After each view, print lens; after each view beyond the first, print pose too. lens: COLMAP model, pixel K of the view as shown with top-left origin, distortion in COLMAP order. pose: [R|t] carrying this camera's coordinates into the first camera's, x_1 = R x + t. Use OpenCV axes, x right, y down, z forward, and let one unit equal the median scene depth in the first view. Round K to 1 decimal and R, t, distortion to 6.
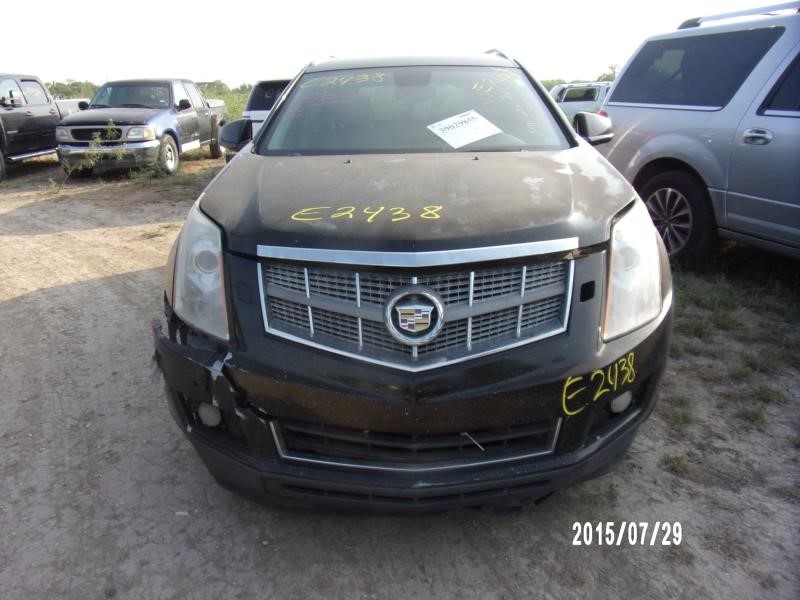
lens RADIAL K [[565.4, 0, 392.0], [0, 565.4, 301.4], [0, 0, 1]] dist [-0.001847, 0.003560]
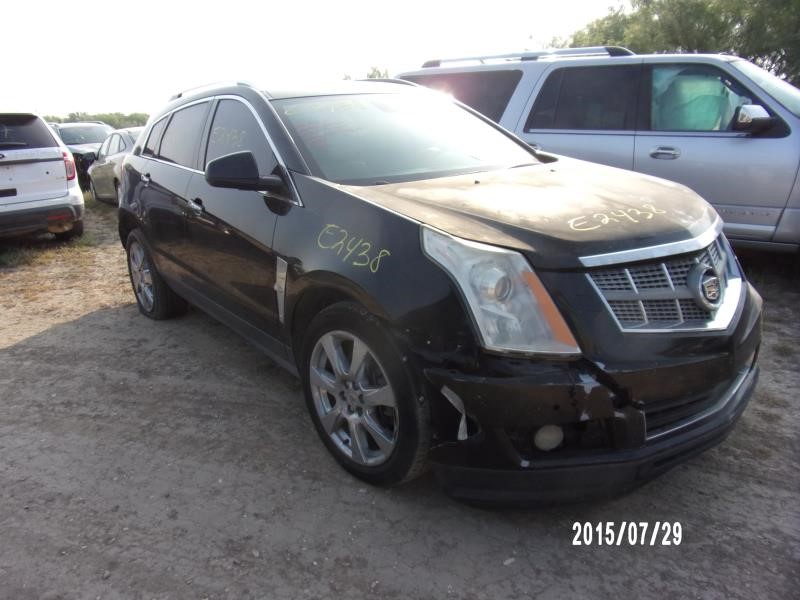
lens RADIAL K [[565.4, 0, 391.4], [0, 565.4, 301.4], [0, 0, 1]] dist [-0.001847, 0.003560]
pose [[0.774448, -0.205163, 0.598447, -1.179076], [0.232403, 0.972076, 0.032501, -0.138768], [-0.588404, 0.113911, 0.800503, 0.381674]]
